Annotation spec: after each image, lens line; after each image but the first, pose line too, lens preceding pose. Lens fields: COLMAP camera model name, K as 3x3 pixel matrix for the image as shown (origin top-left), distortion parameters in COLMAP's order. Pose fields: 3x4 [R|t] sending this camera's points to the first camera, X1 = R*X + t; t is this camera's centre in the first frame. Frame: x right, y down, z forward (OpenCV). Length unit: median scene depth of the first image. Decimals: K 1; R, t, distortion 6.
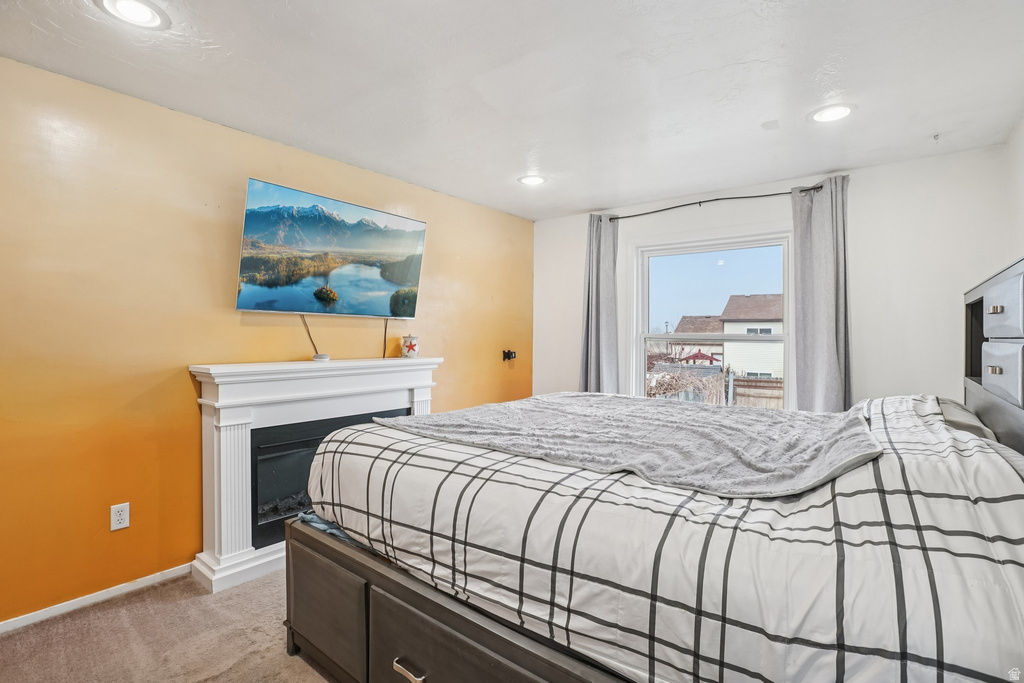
lens RADIAL K [[477.9, 0, 527.2], [0, 477.9, 339.6], [0, 0, 1]] dist [-0.018410, -0.000167]
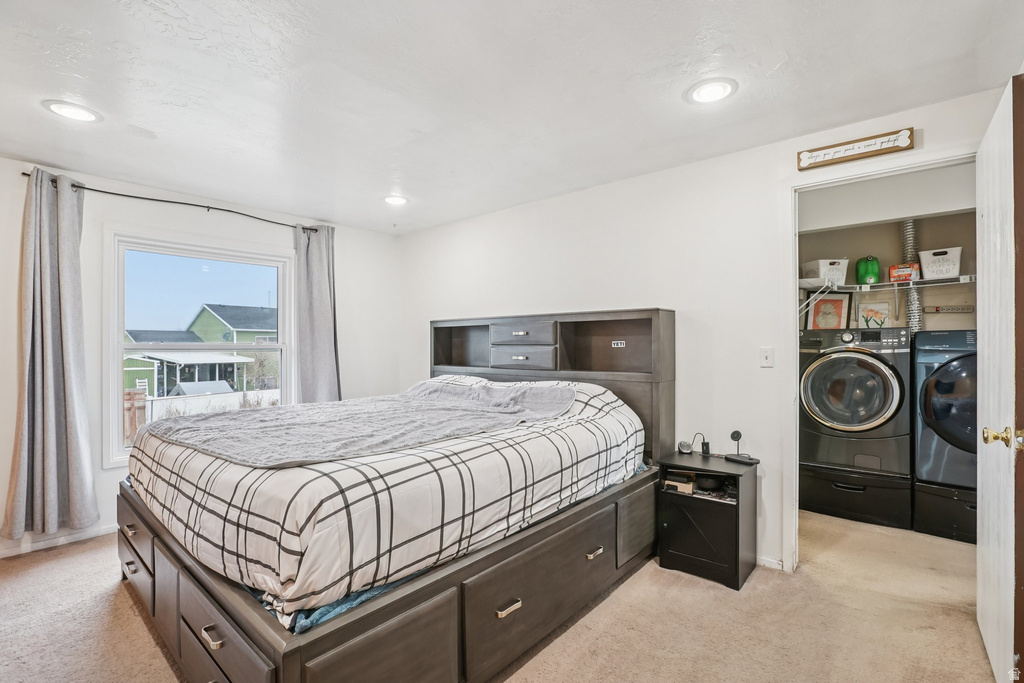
lens RADIAL K [[477.9, 0, 527.2], [0, 477.9, 339.6], [0, 0, 1]] dist [-0.018410, -0.000167]
pose [[0.032028, -0.001897, 0.999485, -1.235666], [0.014081, 0.999900, 0.001447, -0.029360], [-0.999388, 0.014028, 0.032052, 0.716269]]
